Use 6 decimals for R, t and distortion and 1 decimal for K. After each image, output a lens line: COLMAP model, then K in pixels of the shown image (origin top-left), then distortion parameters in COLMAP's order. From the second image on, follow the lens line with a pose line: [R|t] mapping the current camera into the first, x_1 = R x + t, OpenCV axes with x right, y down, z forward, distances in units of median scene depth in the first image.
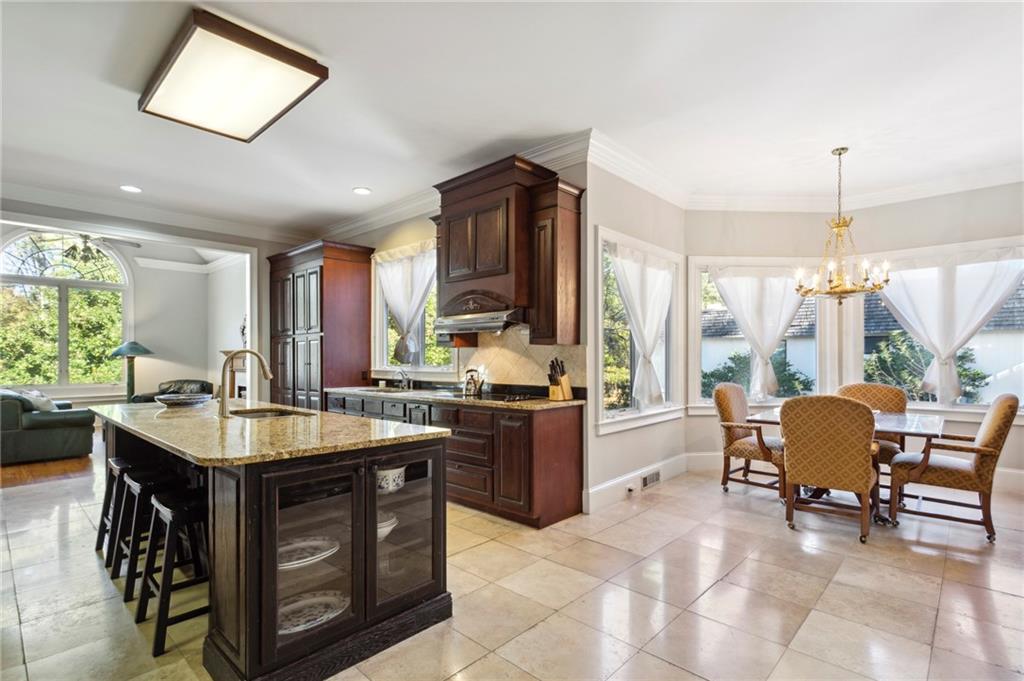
lens RADIAL K [[491.1, 0, 510.9], [0, 491.1, 362.3], [0, 0, 1]] dist [-0.002871, 0.000421]
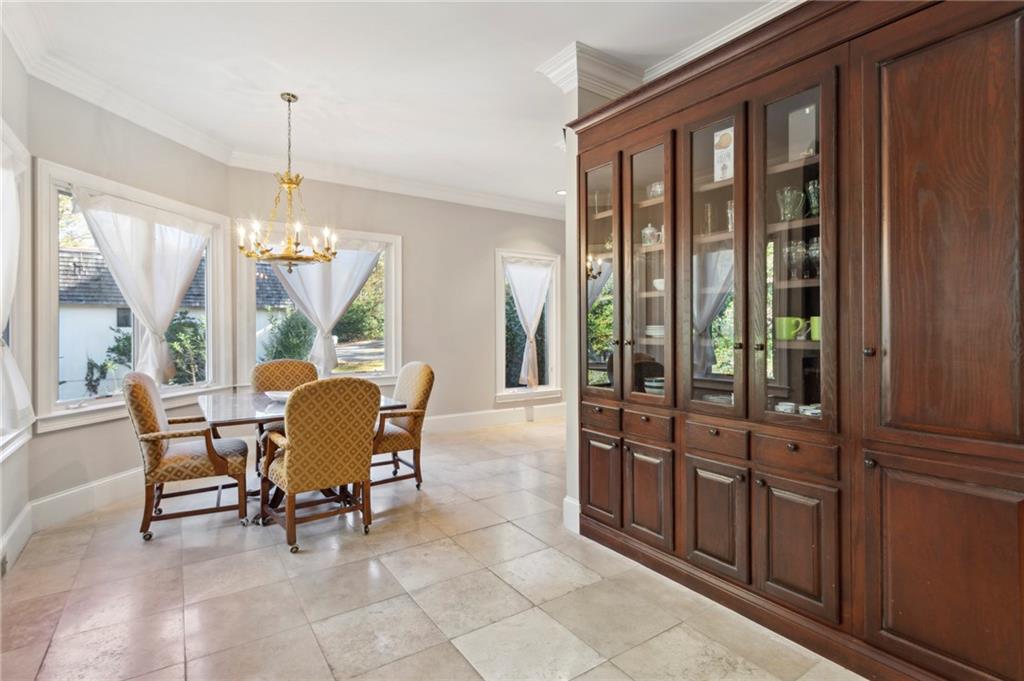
lens RADIAL K [[491.1, 0, 510.6], [0, 491.1, 330.7], [0, 0, 1]] dist [-0.002871, 0.000421]
pose [[0.219842, -0.001166, 0.975535, -0.102929], [0.011418, 0.999934, -0.001378, -0.008132], [-0.975469, 0.011442, 0.219841, 0.446930]]
